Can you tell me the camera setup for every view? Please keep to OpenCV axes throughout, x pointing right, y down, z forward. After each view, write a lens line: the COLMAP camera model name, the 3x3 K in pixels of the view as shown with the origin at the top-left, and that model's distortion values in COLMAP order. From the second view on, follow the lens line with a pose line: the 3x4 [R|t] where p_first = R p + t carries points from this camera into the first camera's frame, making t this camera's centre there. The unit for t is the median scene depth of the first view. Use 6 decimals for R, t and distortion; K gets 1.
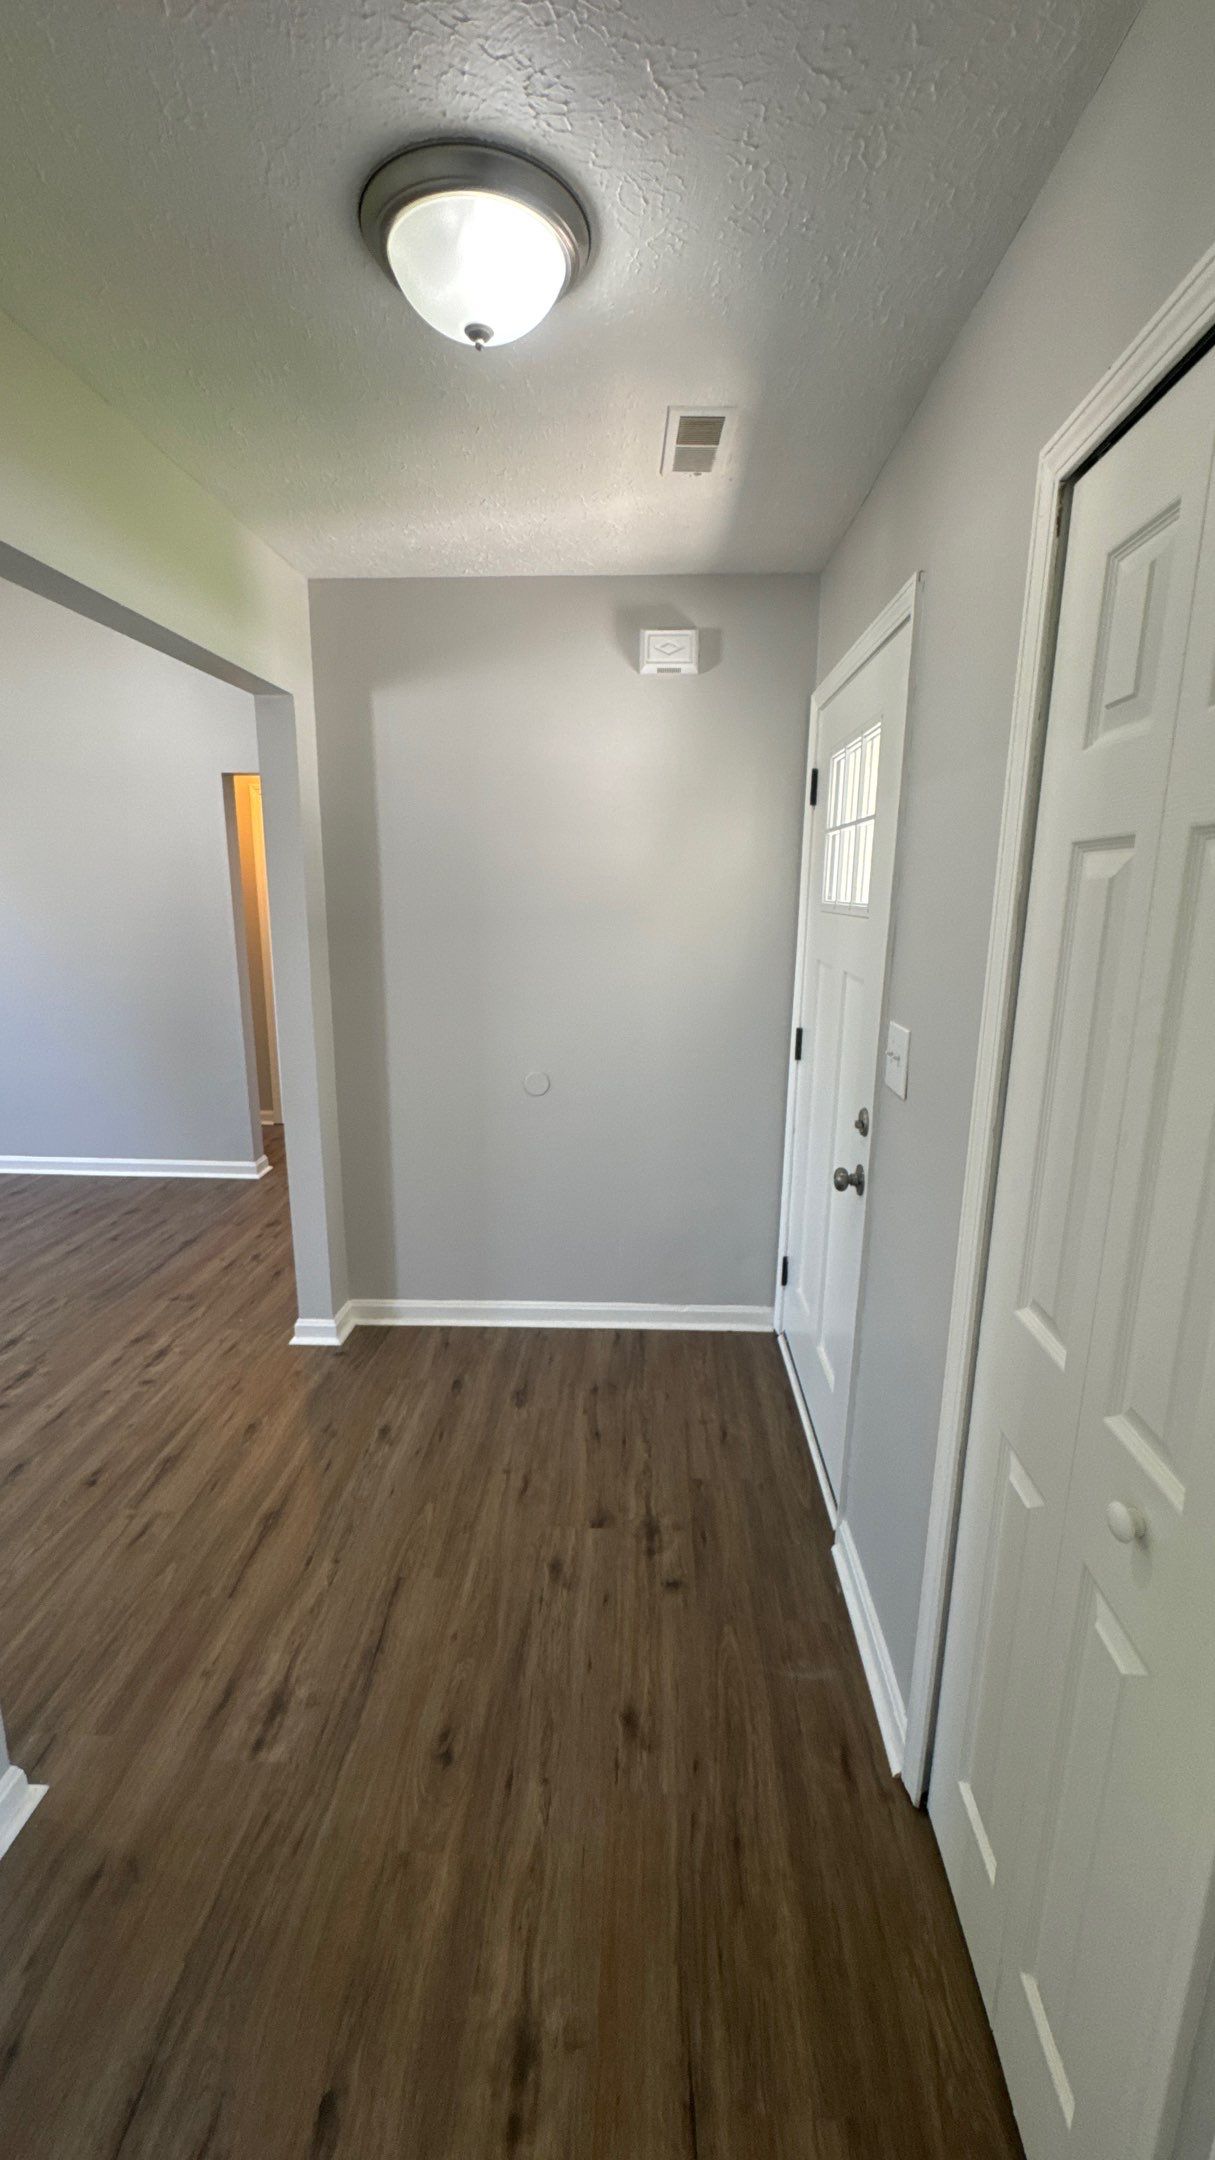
lens RADIAL K [[875.7, 0, 614.6], [0, 875.7, 1086.8], [0, 0, 1]] dist [-0.000269, 0.000188]
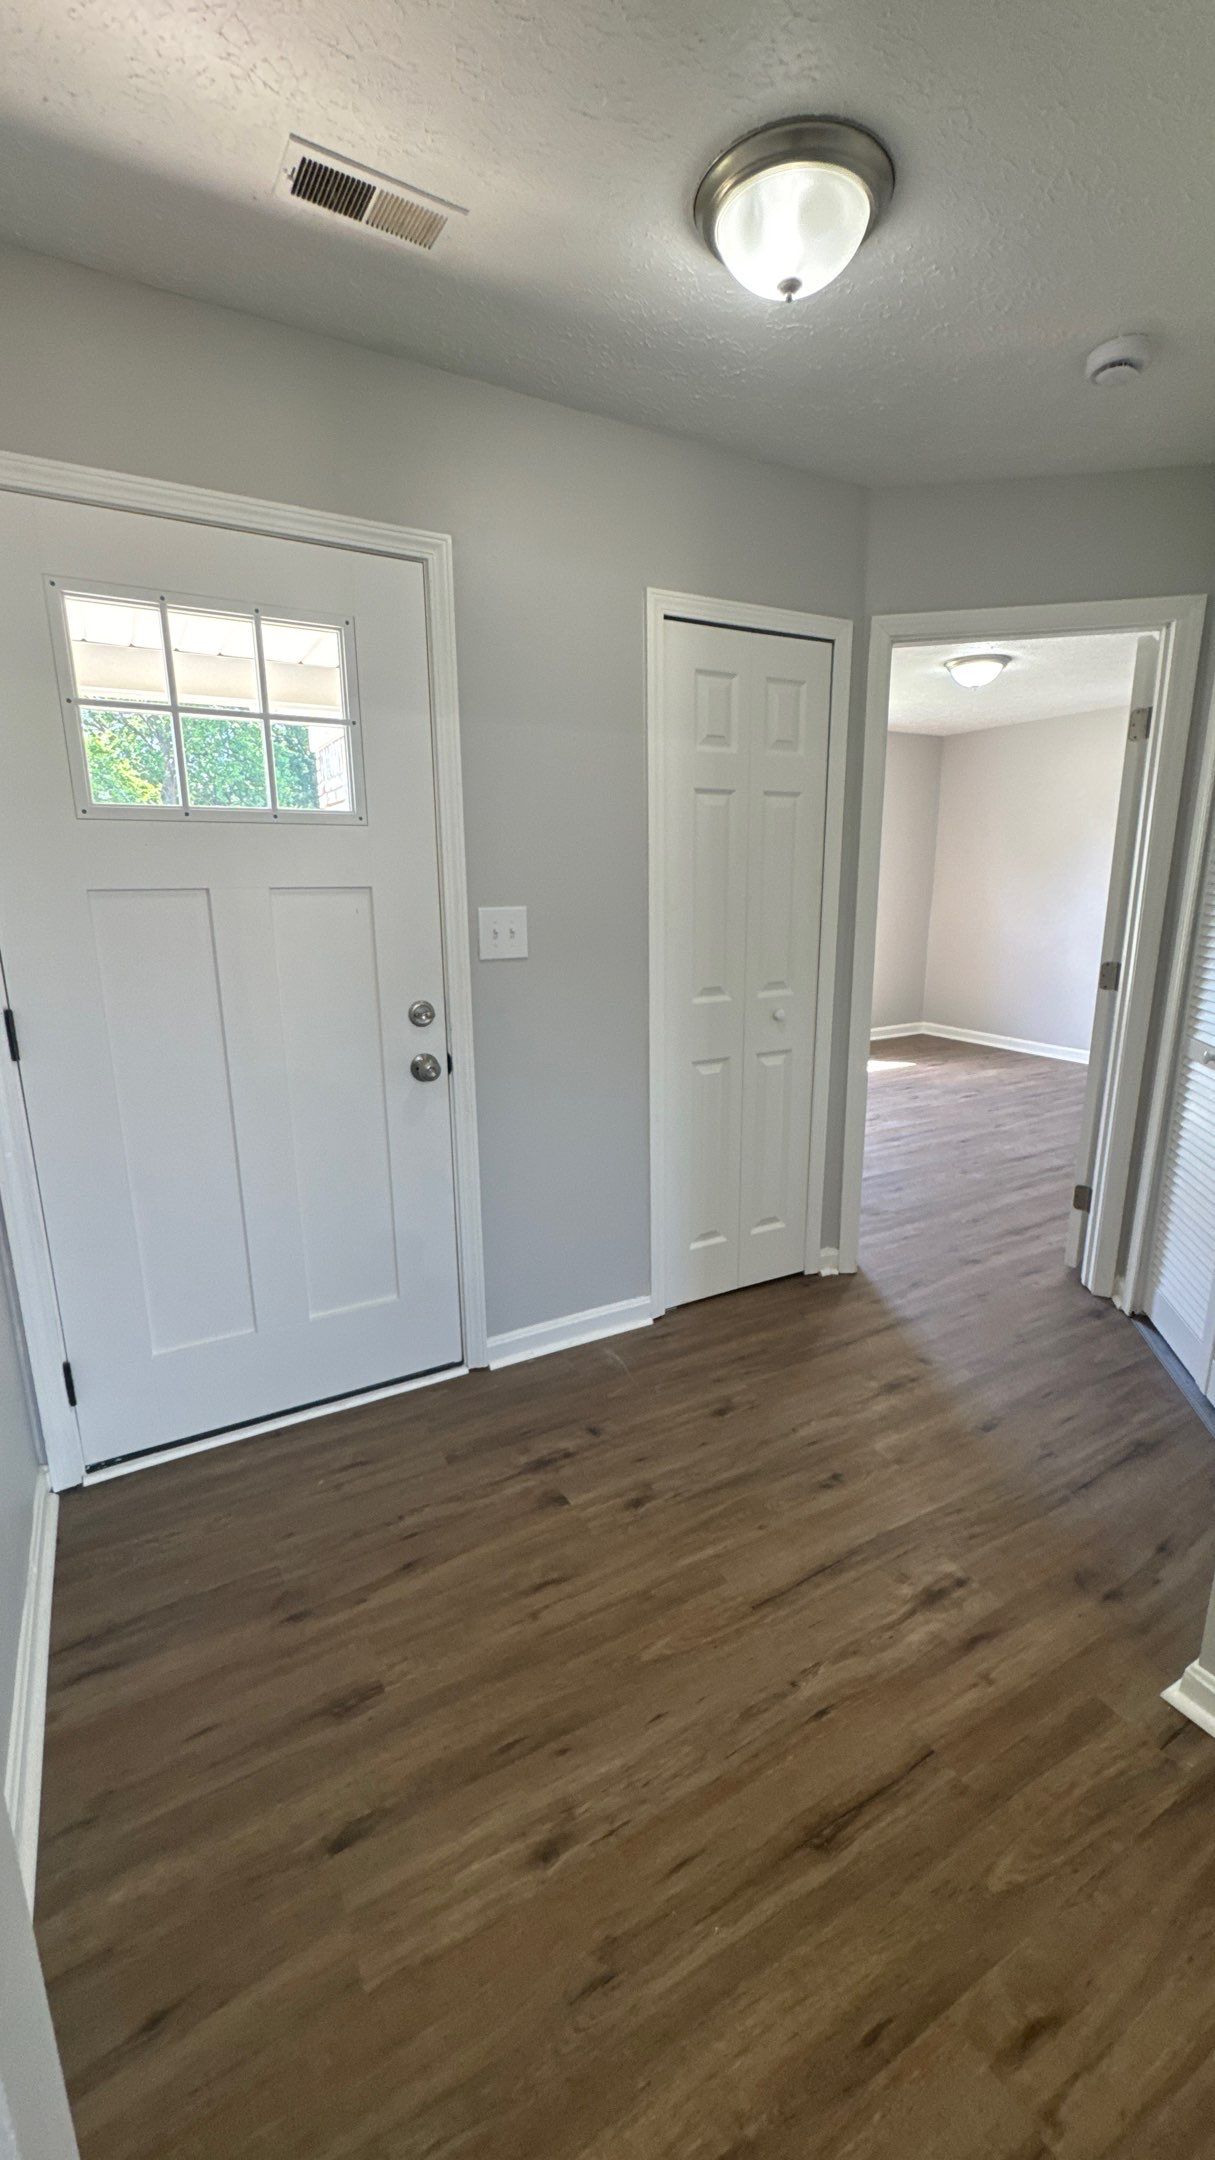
lens RADIAL K [[875.7, 0, 614.2], [0, 875.7, 1077.8], [0, 0, 1]] dist [-0.000269, 0.000188]
pose [[-0.537564, -0.193102, 0.820814, -0.731484], [0.190193, 0.920574, 0.341132, -0.204401], [-0.821493, 0.339493, -0.458141, 1.269277]]
